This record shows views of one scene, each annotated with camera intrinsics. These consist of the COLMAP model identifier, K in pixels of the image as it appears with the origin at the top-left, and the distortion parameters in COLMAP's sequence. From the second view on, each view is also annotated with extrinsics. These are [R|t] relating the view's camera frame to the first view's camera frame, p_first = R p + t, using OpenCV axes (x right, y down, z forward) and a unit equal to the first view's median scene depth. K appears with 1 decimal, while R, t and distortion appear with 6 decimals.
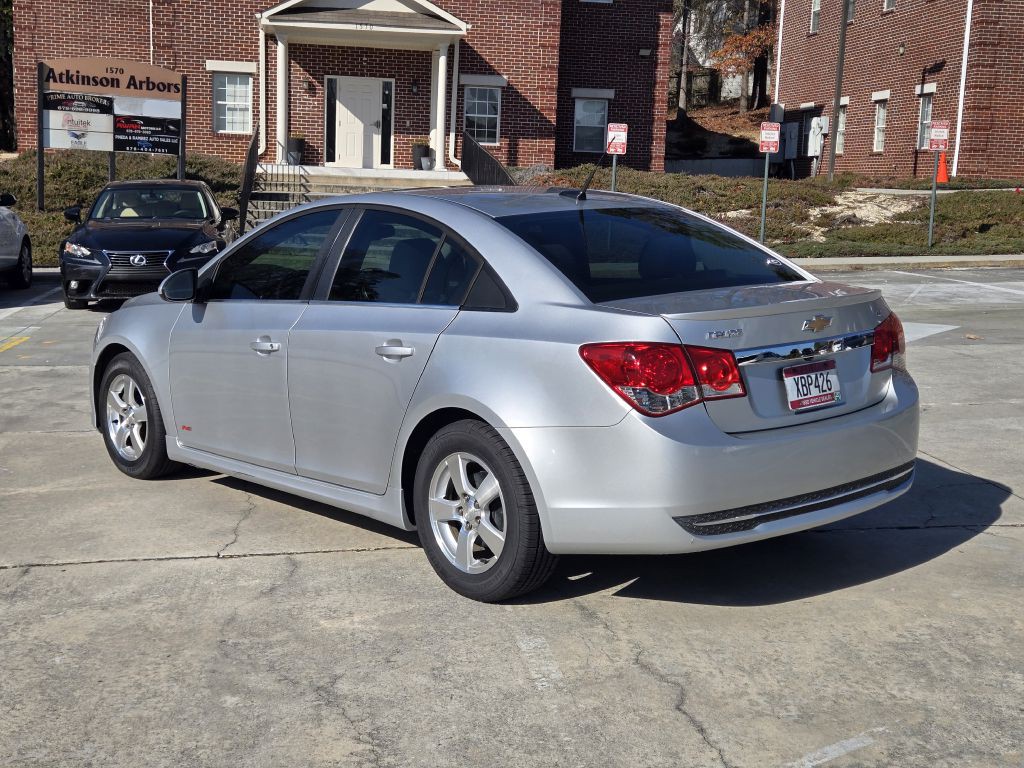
lens RADIAL K [[1325.1, 0, 479.9], [0, 1325.1, 399.1], [0, 0, 1]] dist [0.087360, -0.061848]
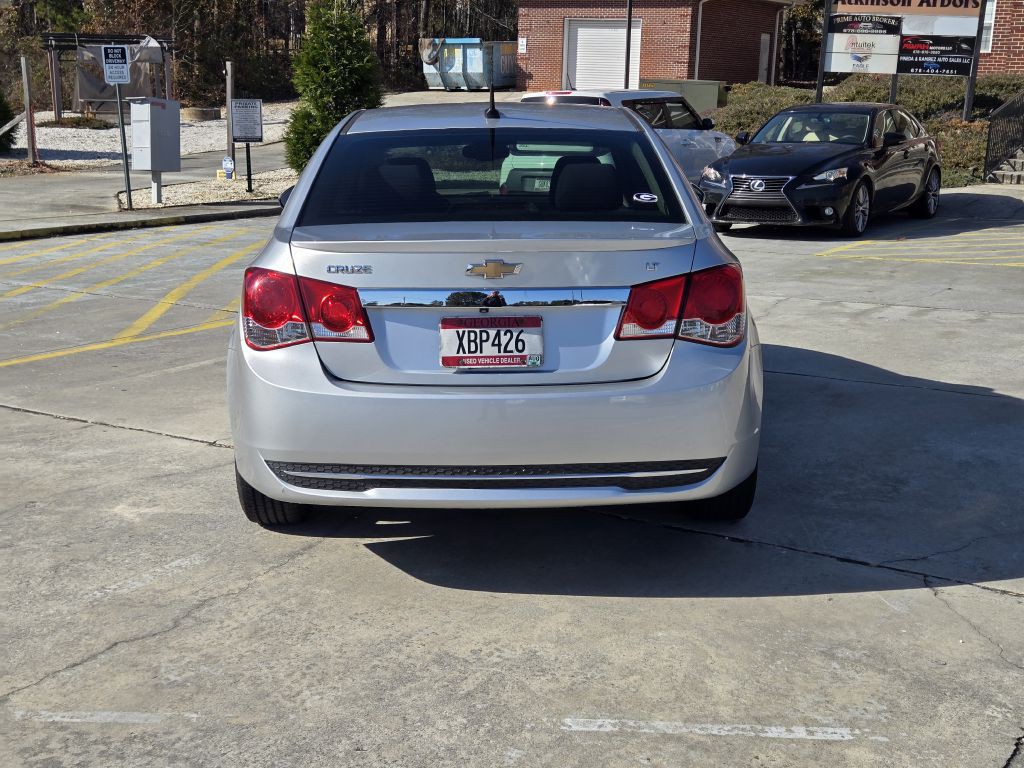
lens RADIAL K [[1325.1, 0, 479.9], [0, 1325.1, 399.1], [0, 0, 1]] dist [0.087360, -0.061848]
pose [[0.763386, 0.144856, -0.629491, 0.721126], [-0.111405, 0.989453, 0.092588, -0.048219], [0.636263, -0.000552, 0.771472, 0.324620]]
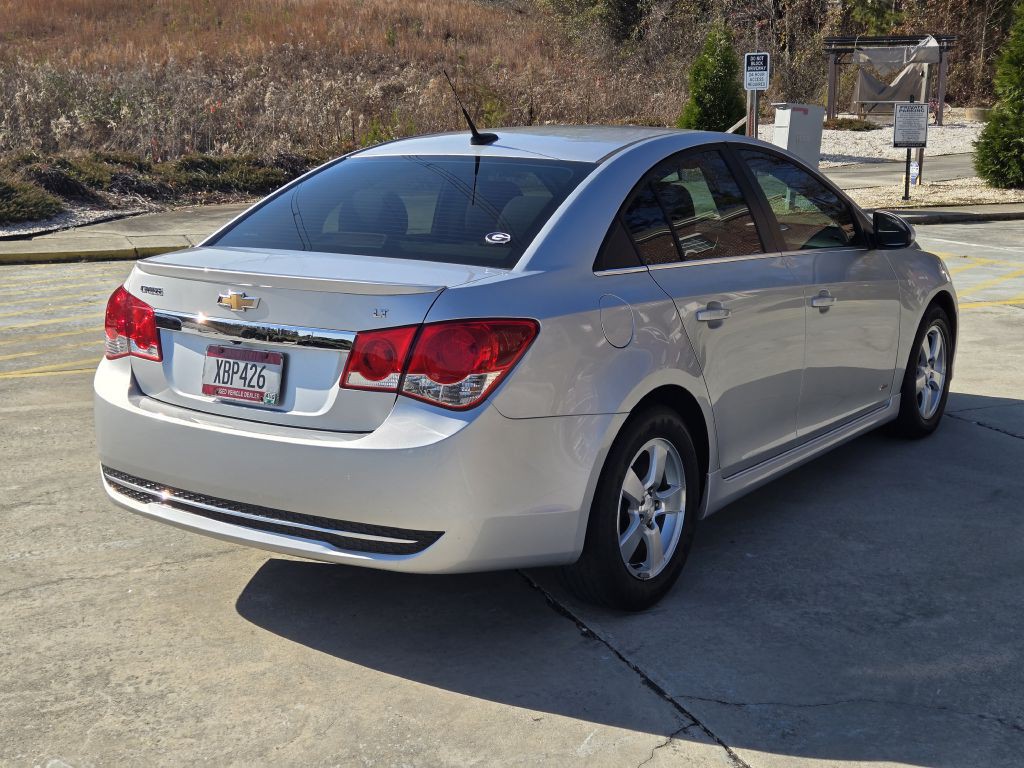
lens RADIAL K [[1325.9, 0, 520.2], [0, 1325.9, 383.3], [0, 0, 1]] dist [0.088159, -0.090643]
pose [[0.273410, 0.203579, -0.940108, 1.000889], [-0.161311, 0.973210, 0.163833, -0.157393], [0.948275, 0.106856, 0.298925, 0.851936]]
